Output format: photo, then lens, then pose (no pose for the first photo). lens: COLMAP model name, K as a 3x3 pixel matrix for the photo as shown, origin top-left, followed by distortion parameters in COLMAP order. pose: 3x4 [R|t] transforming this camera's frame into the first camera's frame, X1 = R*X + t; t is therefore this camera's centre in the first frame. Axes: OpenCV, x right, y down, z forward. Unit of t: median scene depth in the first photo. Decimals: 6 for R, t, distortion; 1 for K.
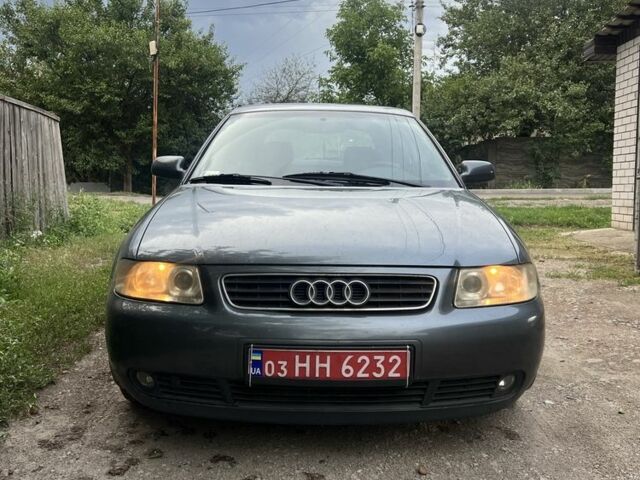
lens RADIAL K [[609.7, 0, 320.0], [0, 609.7, 241.1], [0, 0, 1]] dist [0.024210, 0.000000]
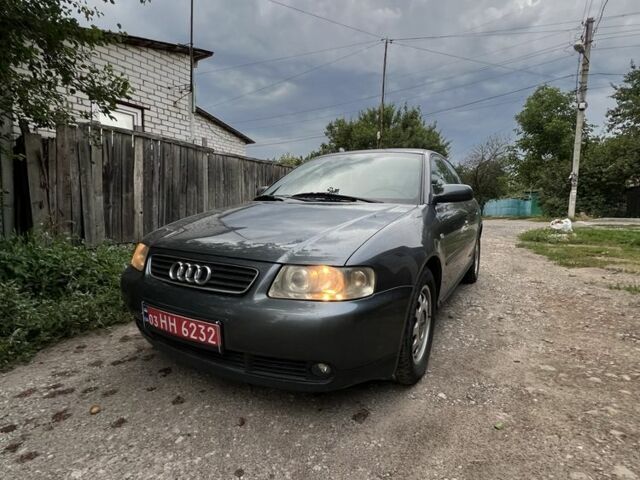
lens RADIAL K [[327.7, 0, 319.5], [0, 327.7, 241.9], [0, 0, 1]] dist [-0.001863, 0.000238]
pose [[0.860347, 0.061239, -0.506017, 0.411155], [-0.061826, 0.997964, 0.015656, -0.009357], [0.505946, 0.017815, 0.862381, 0.328337]]
